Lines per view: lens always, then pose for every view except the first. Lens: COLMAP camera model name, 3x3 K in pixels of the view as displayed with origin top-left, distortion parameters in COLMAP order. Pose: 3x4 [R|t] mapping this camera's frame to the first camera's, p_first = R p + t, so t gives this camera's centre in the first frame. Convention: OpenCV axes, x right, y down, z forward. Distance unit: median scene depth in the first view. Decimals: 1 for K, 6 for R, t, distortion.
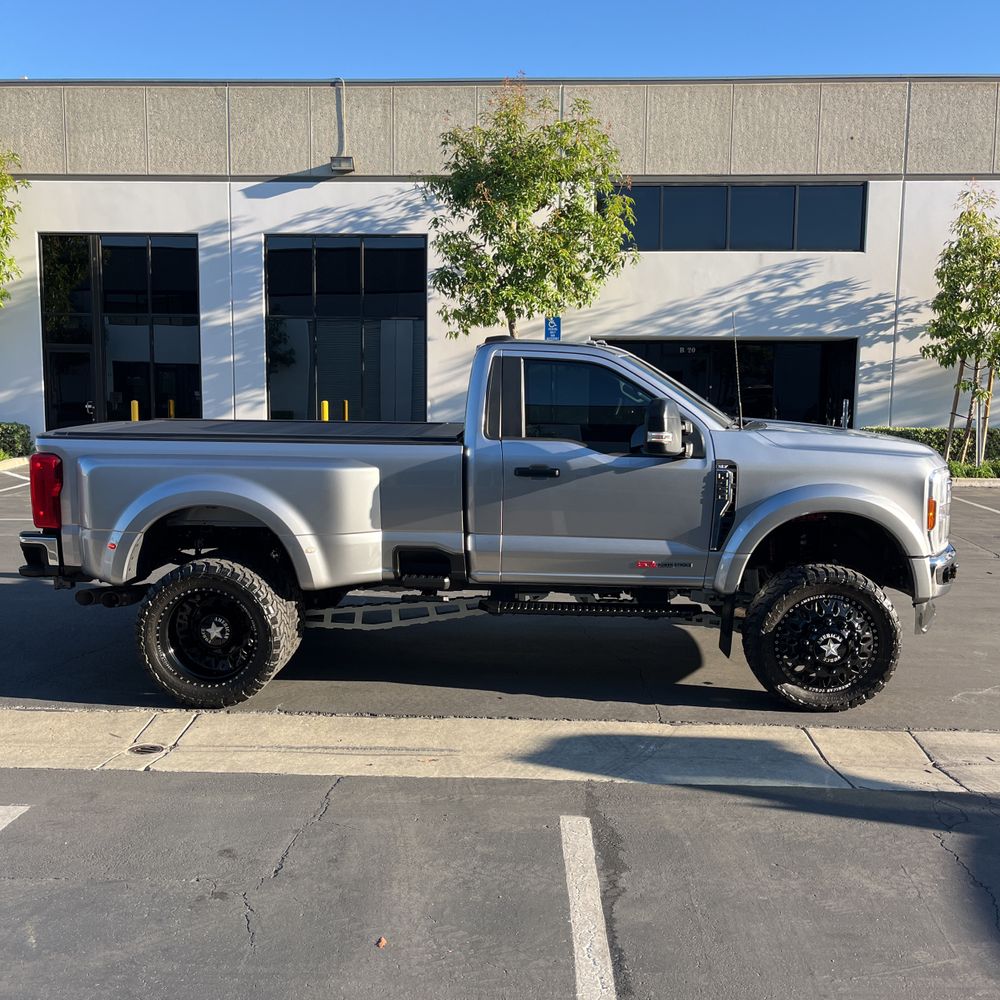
lens RADIAL K [[1012.9, 0, 495.9], [0, 1012.9, 515.4], [0, 0, 1]] dist [0.029588, -0.015328]
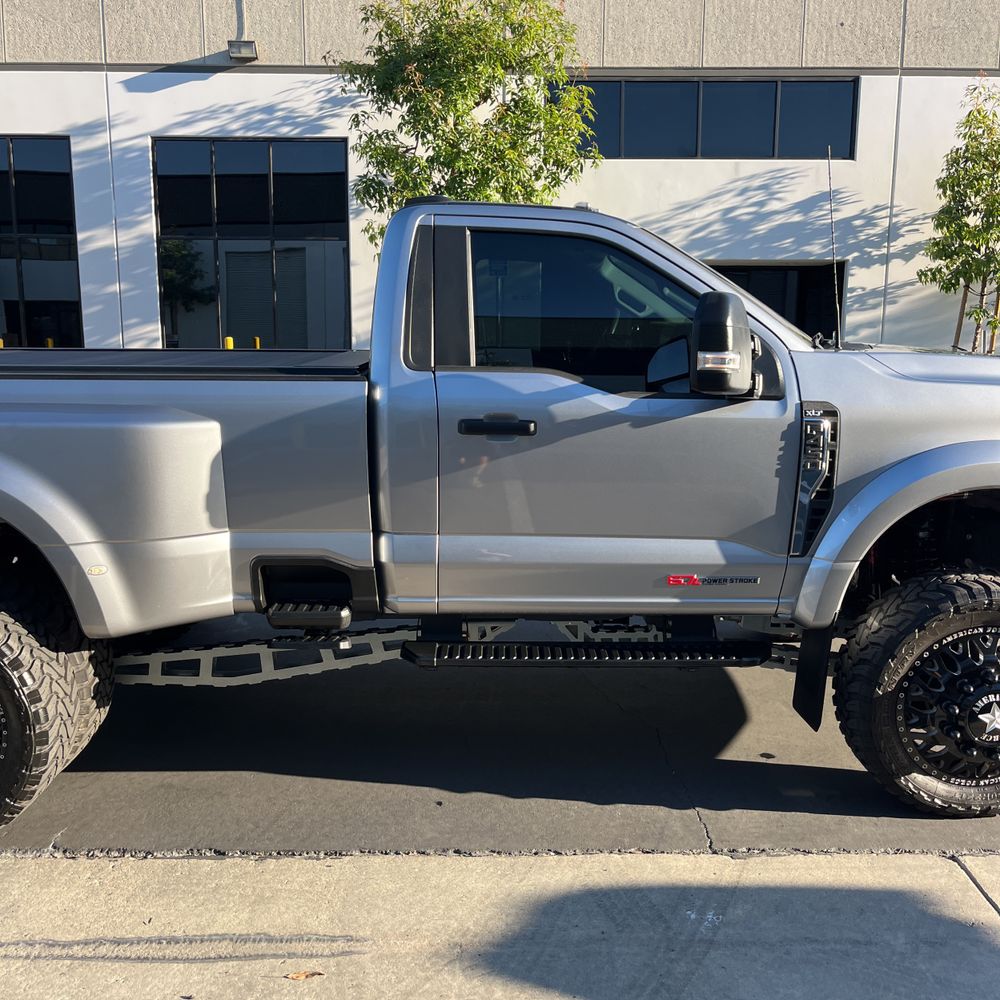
lens RADIAL K [[1012.9, 0, 495.9], [0, 1012.9, 515.4], [0, 0, 1]] dist [0.029588, -0.015328]
pose [[0.998278, -0.017501, 0.055993, 0.002485], [0.014459, 0.998421, 0.054281, -0.008336], [-0.056854, -0.053378, 0.996955, 0.148544]]
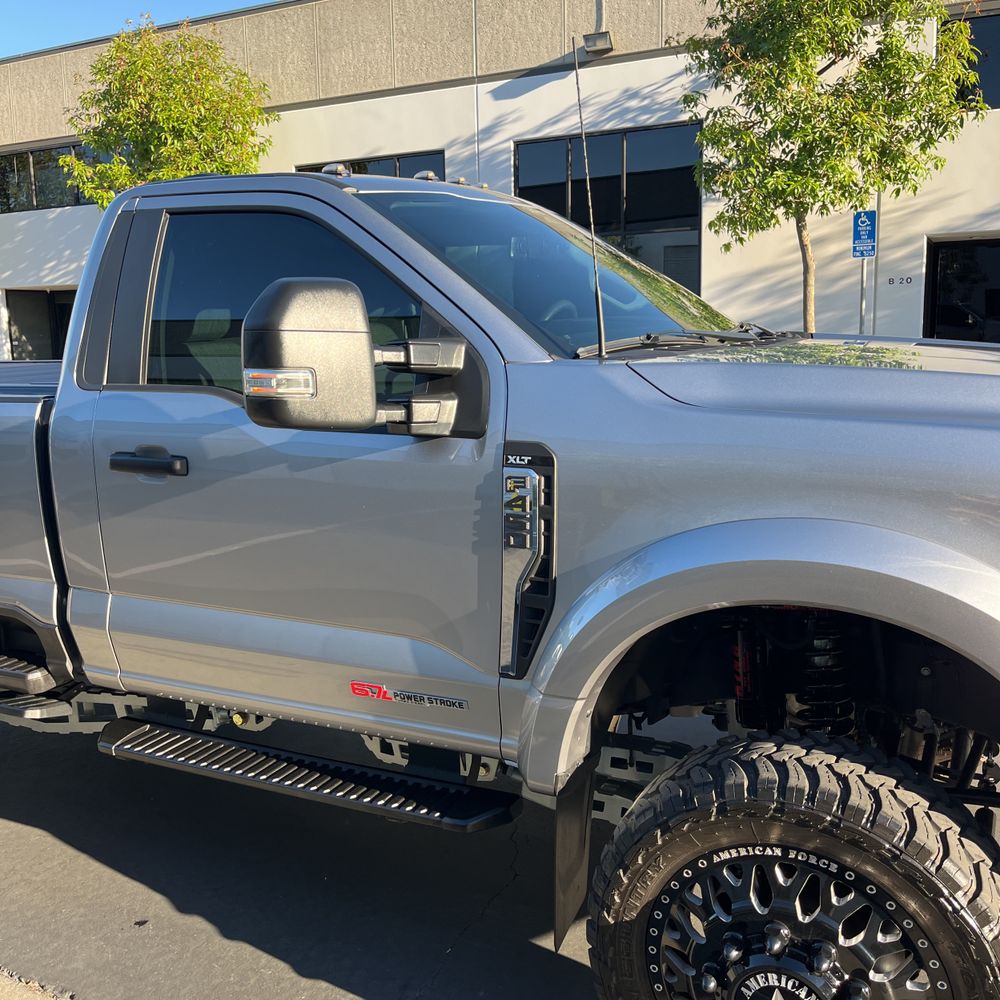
lens RADIAL K [[1021.5, 0, 496.7], [0, 1021.5, 498.7], [0, 0, 1]] dist [0.008762, 0.012895]
pose [[0.913693, 0.036239, -0.404785, 0.129349], [-0.020312, 0.998844, 0.043575, -0.017547], [0.405896, -0.031592, 0.913373, 0.229031]]
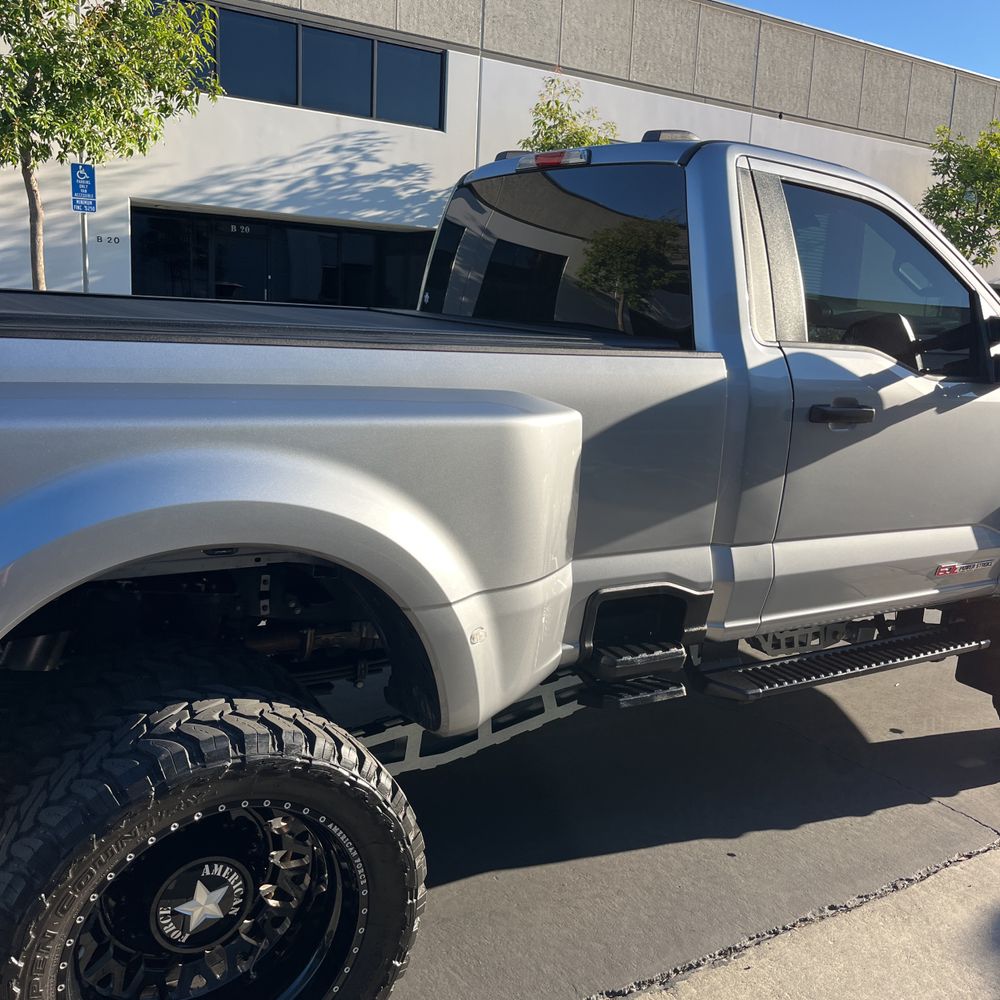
lens RADIAL K [[1022.5, 0, 518.1], [0, 1022.5, 502.3], [0, 0, 1]] dist [0.013551, 0.019149]
pose [[0.816933, -0.075460, 0.571774, -0.135274], [0.028681, 0.995492, 0.090402, -0.017516], [-0.576019, -0.057453, 0.815415, 0.238467]]
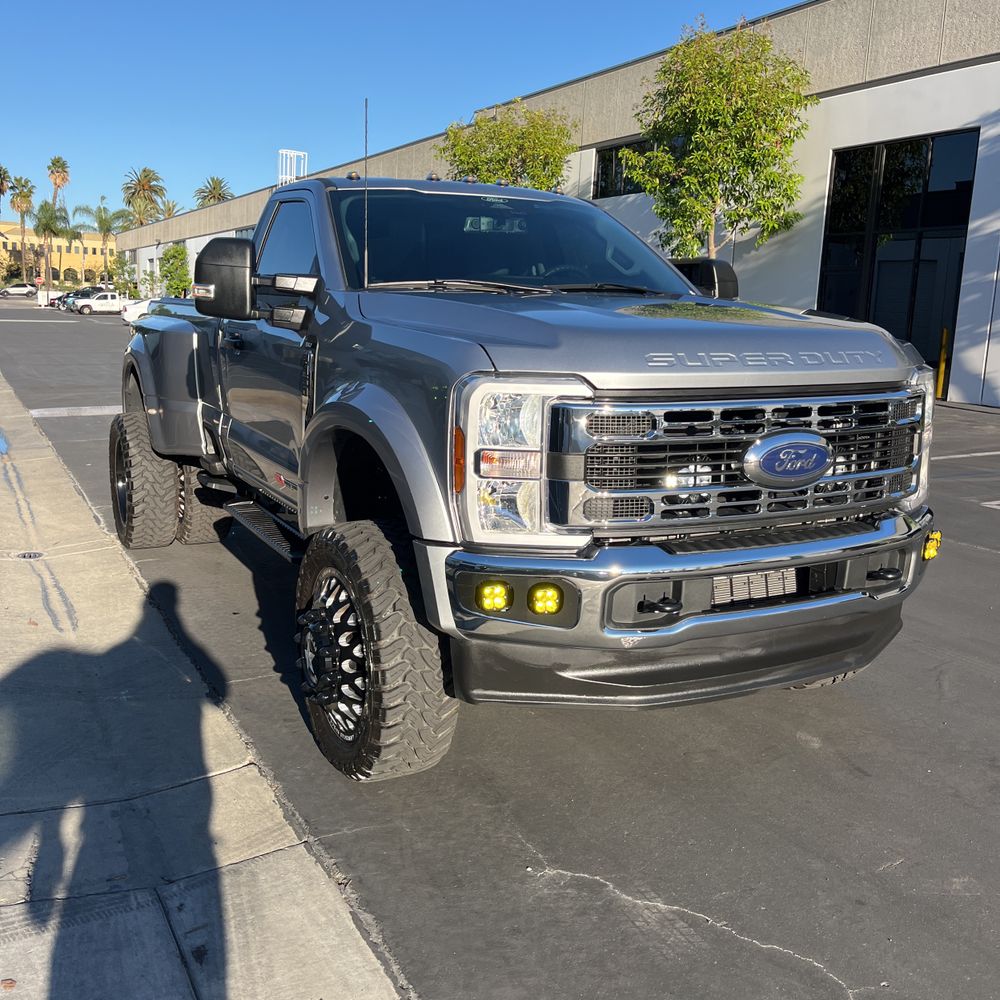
lens RADIAL K [[1011.2, 0, 496.8], [0, 1011.2, 496.2], [0, 0, 1]] dist [0.073231, -0.110923]
pose [[0.507714, 0.164846, -0.845608, 0.299475], [-0.139643, 0.984290, 0.108038, -0.013762], [0.850133, 0.063231, 0.522757, 0.269367]]
